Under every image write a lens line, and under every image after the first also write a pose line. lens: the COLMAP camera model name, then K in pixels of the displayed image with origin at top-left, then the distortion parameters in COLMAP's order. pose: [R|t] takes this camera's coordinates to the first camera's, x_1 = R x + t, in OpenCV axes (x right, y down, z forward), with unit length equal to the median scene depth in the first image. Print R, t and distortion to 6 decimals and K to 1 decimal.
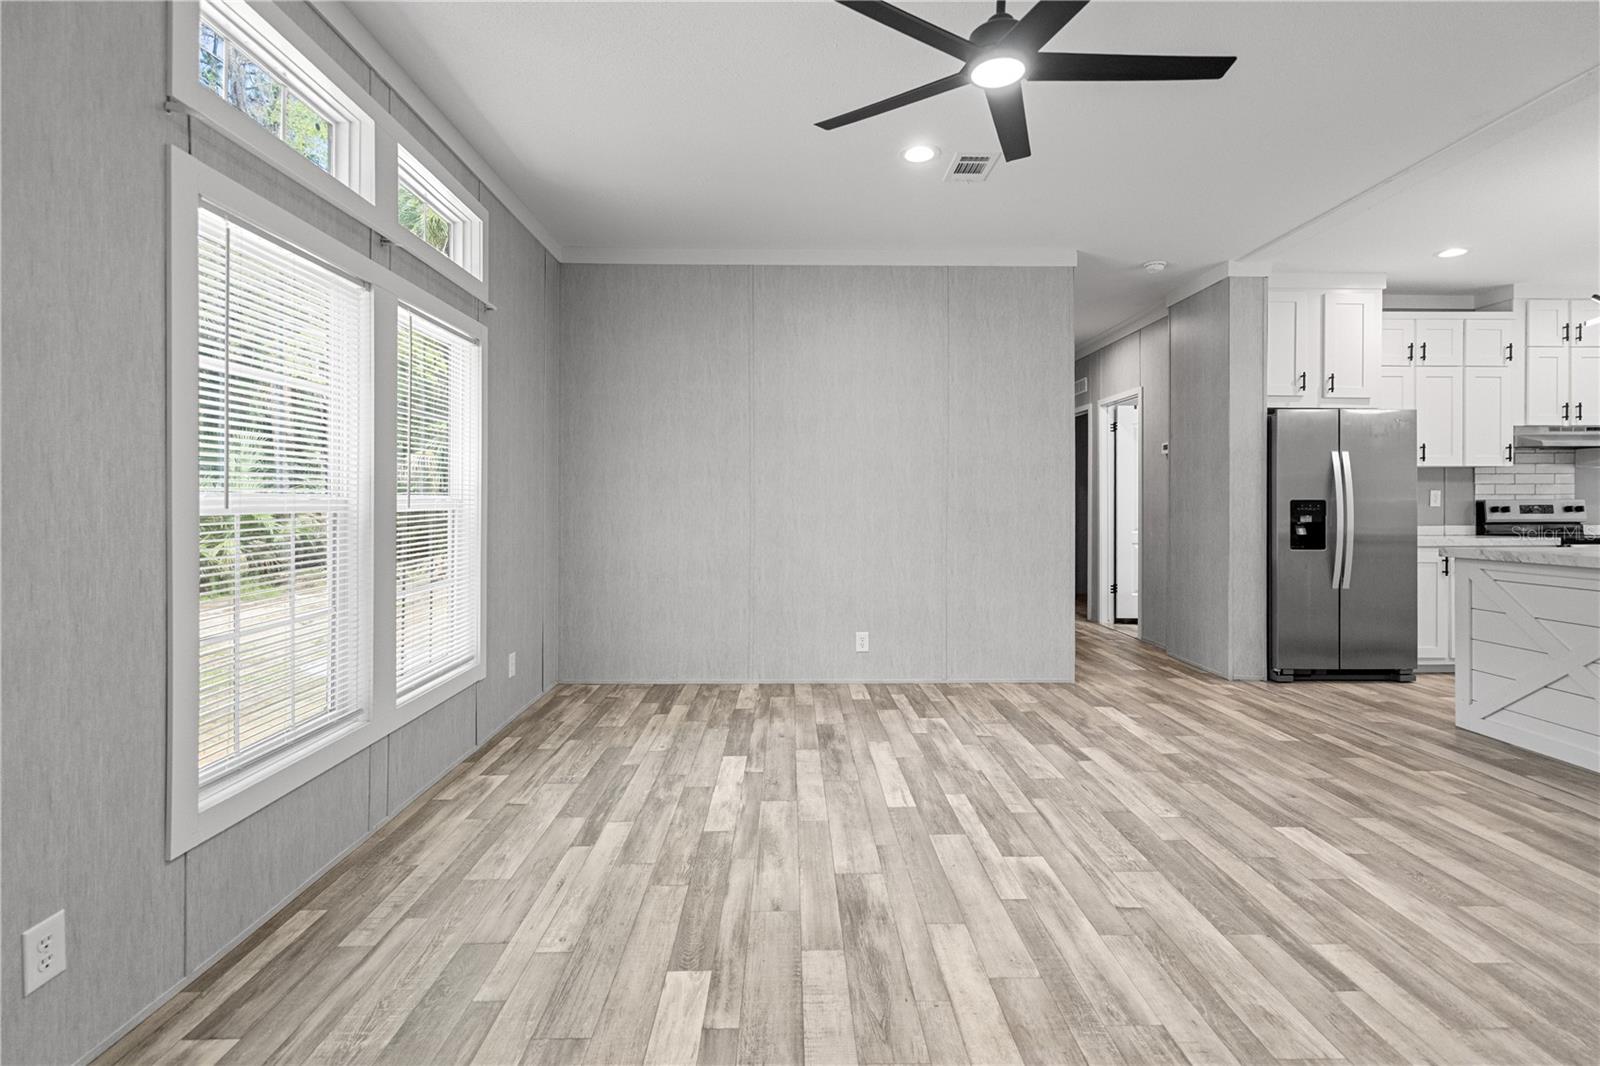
lens RADIAL K [[745.3, 0, 782.7], [0, 745.3, 499.7], [0, 0, 1]] dist [-0.002461, 0.001409]
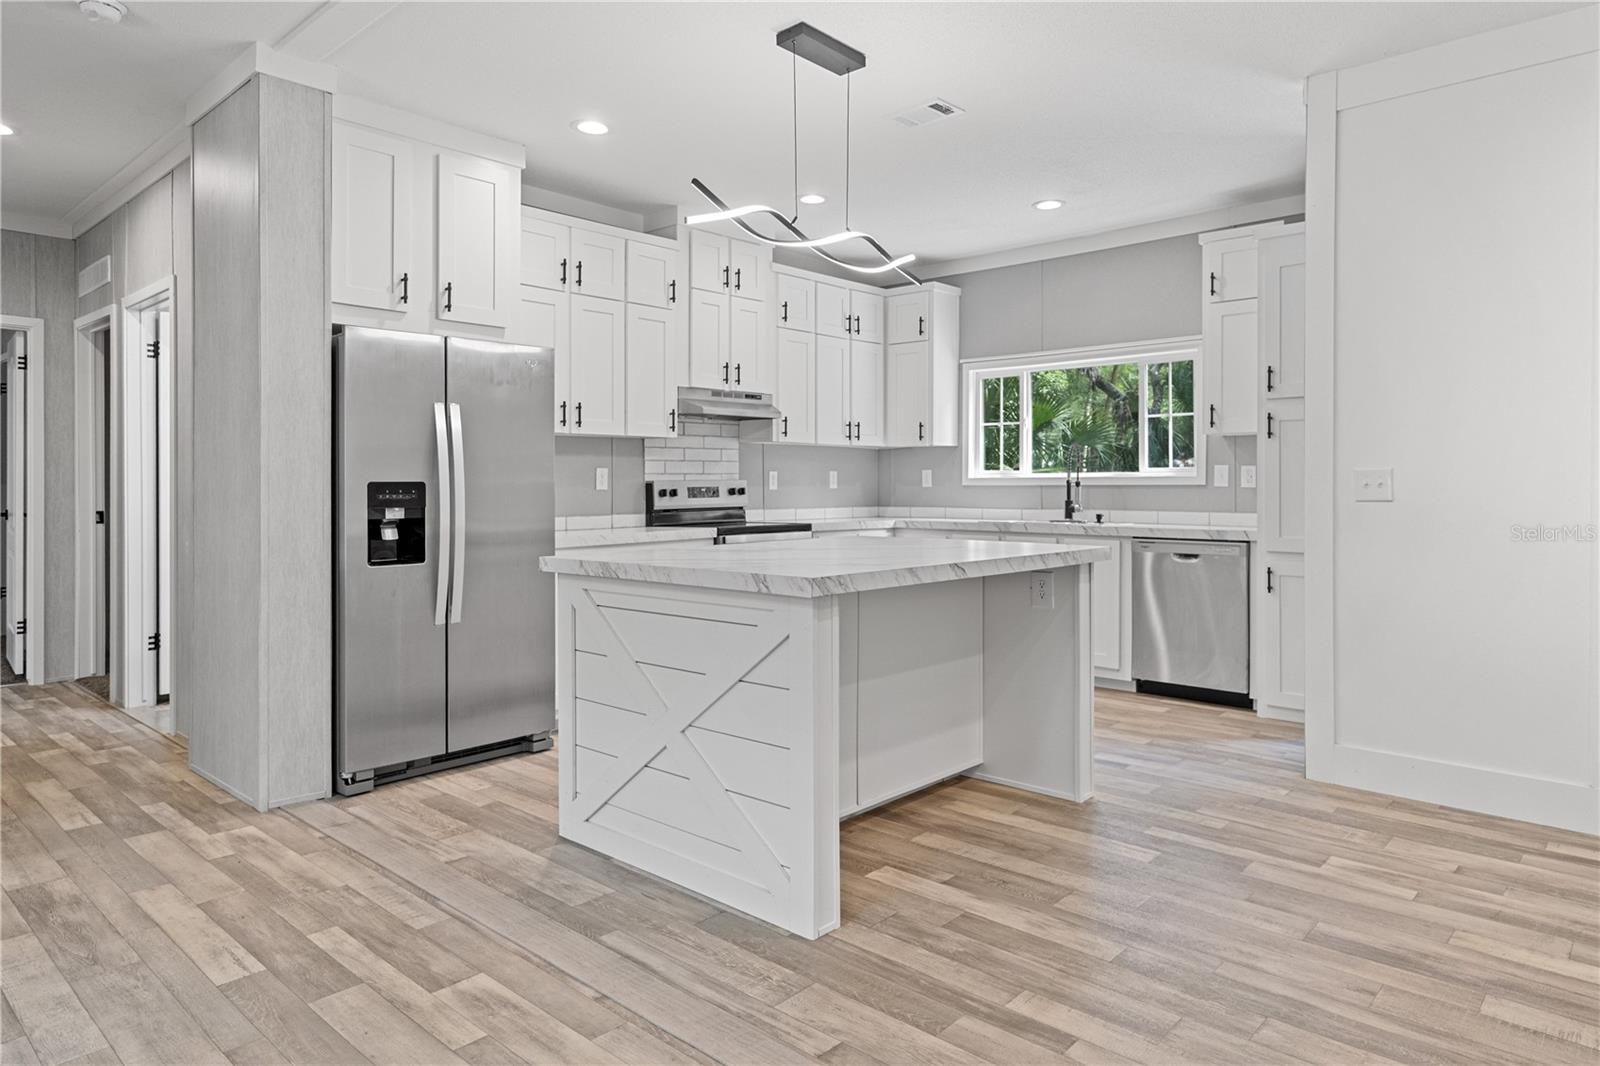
lens RADIAL K [[983.3, 0, 798.1], [0, 983.3, 487.1], [0, 0, 1]] dist [0.004569, 0.003443]
pose [[0.683315, -0.007067, 0.730090, 0.347900], [0.001443, 0.999964, 0.008329, -0.001633], [-0.730123, -0.004638, 0.683300, 0.221982]]
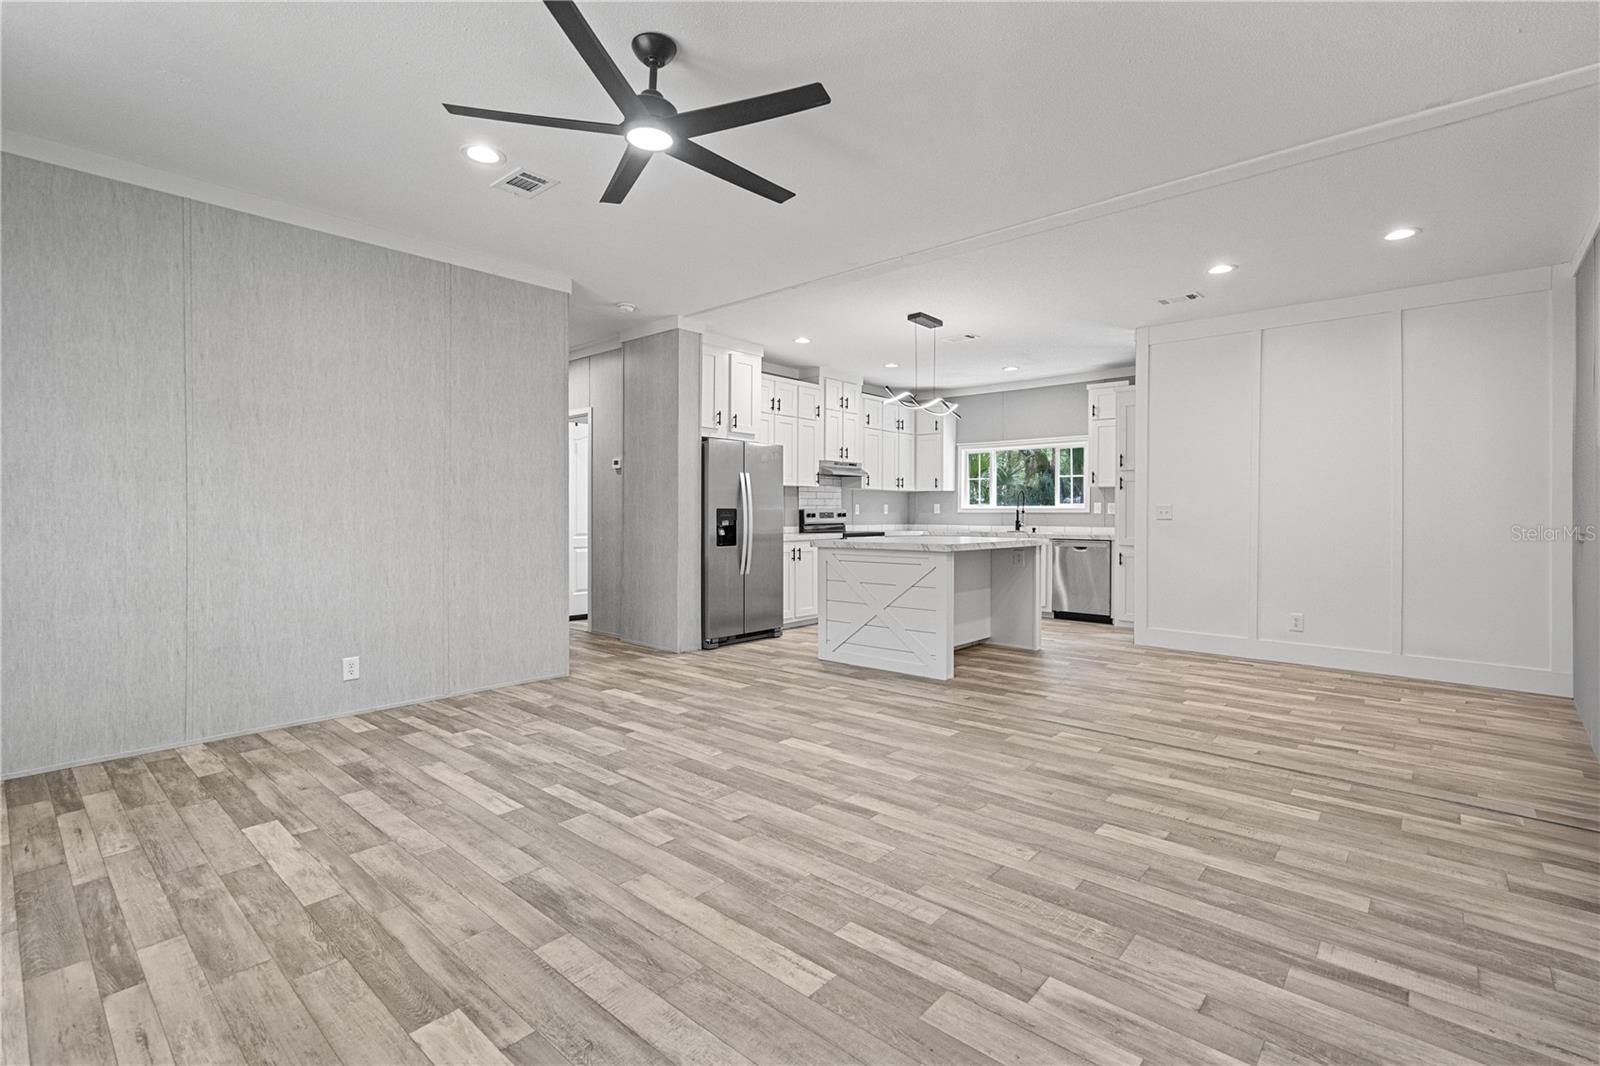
lens RADIAL K [[745.3, 0, 802.3], [0, 745.3, 510.3], [0, 0, 1]] dist [-0.002461, 0.001409]
pose [[0.663331, 0.001776, 0.748324, -0.196108], [-0.003676, 0.999993, 0.000885, 0.001907], [-0.748317, -0.003338, 0.663333, 0.022582]]
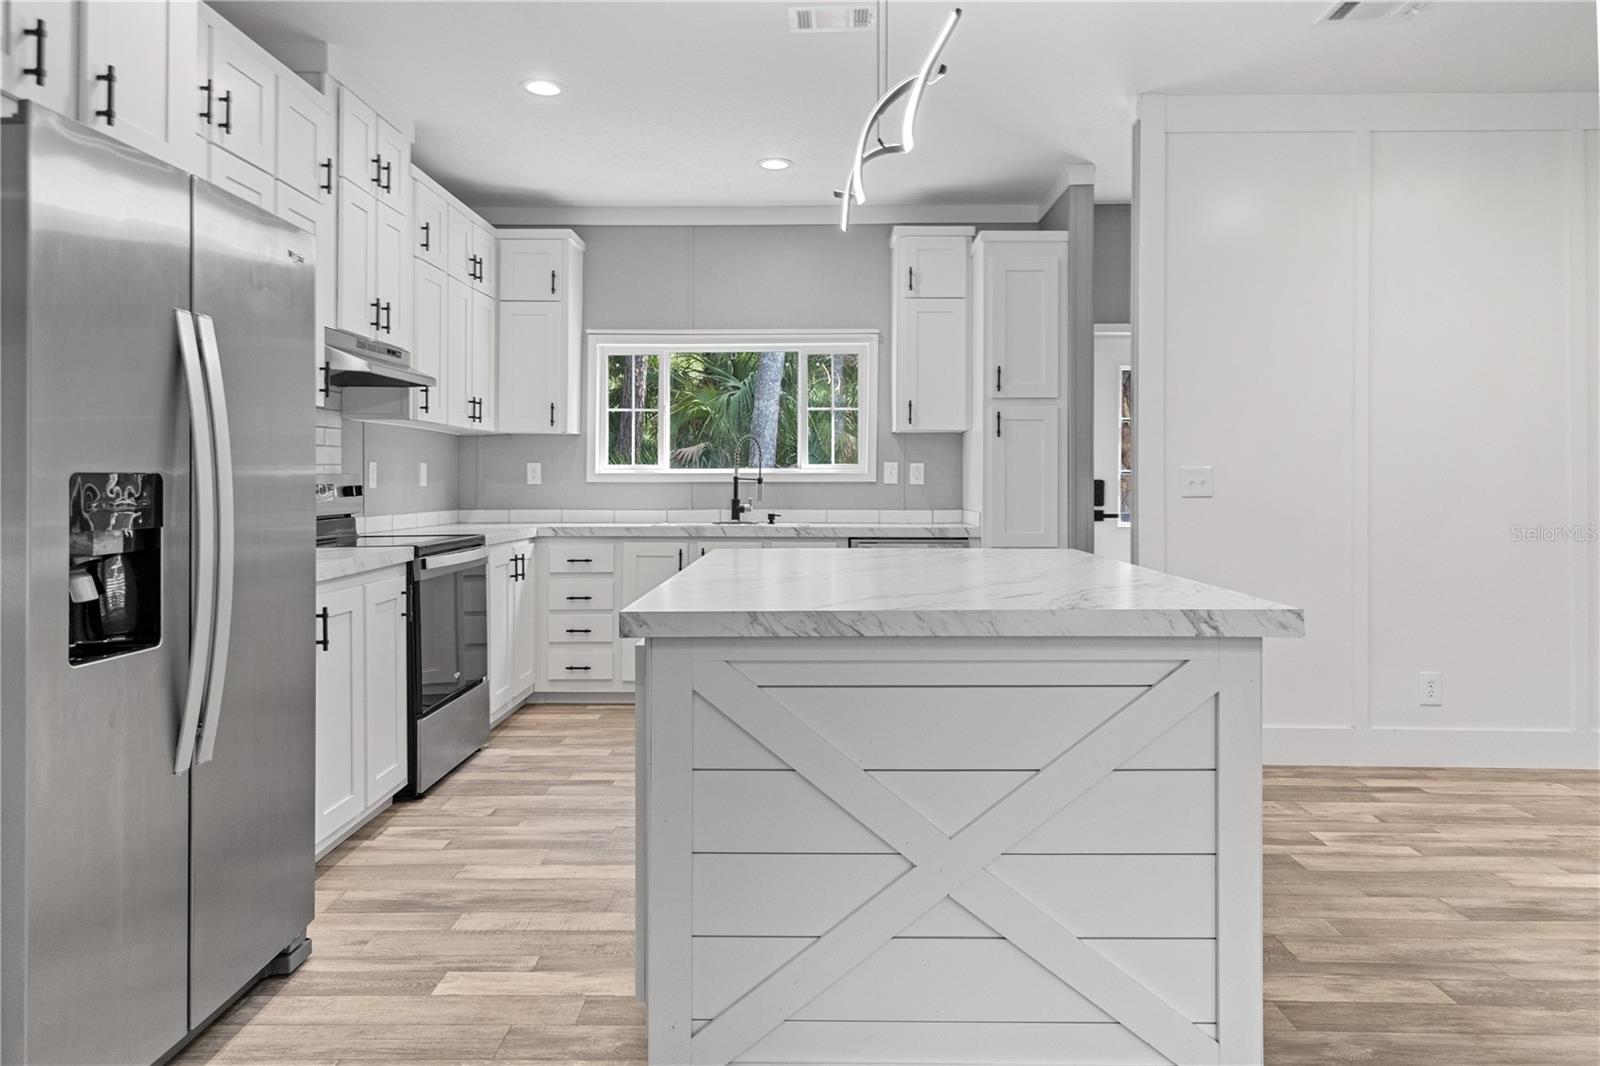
lens RADIAL K [[1015.7, 0, 797.3], [0, 1015.7, 484.0], [0, 0, 1]] dist [-0.005198, -0.000158]
pose [[0.022972, -0.007371, 0.999709, 0.343444], [-0.004802, 0.999960, 0.007483, 0.000077], [-0.999725, -0.004972, 0.022935, 0.746555]]
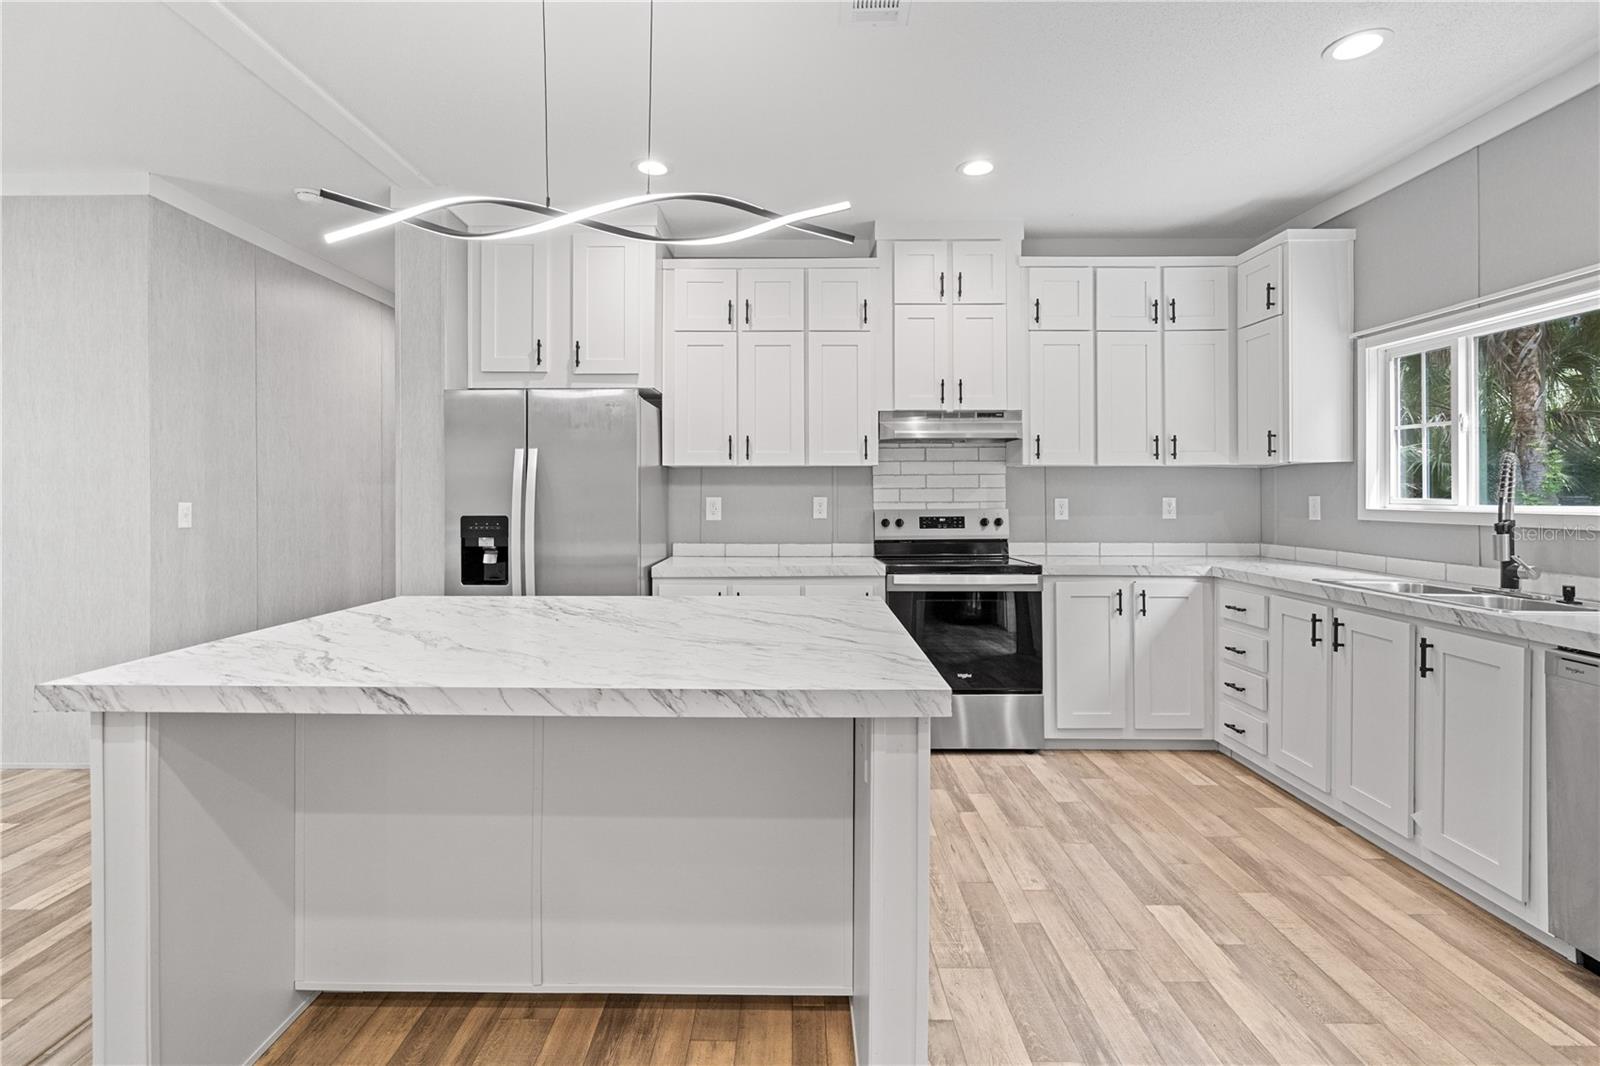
lens RADIAL K [[745.3, 0, 788.6], [0, 745.3, 490.3], [0, 0, 1]] dist [-0.002461, 0.001409]
pose [[0.999820, -0.003852, -0.018580, 1.014644], [0.003860, 0.999992, 0.000412, -0.023540], [0.018578, -0.000484, 0.999827, 0.286345]]
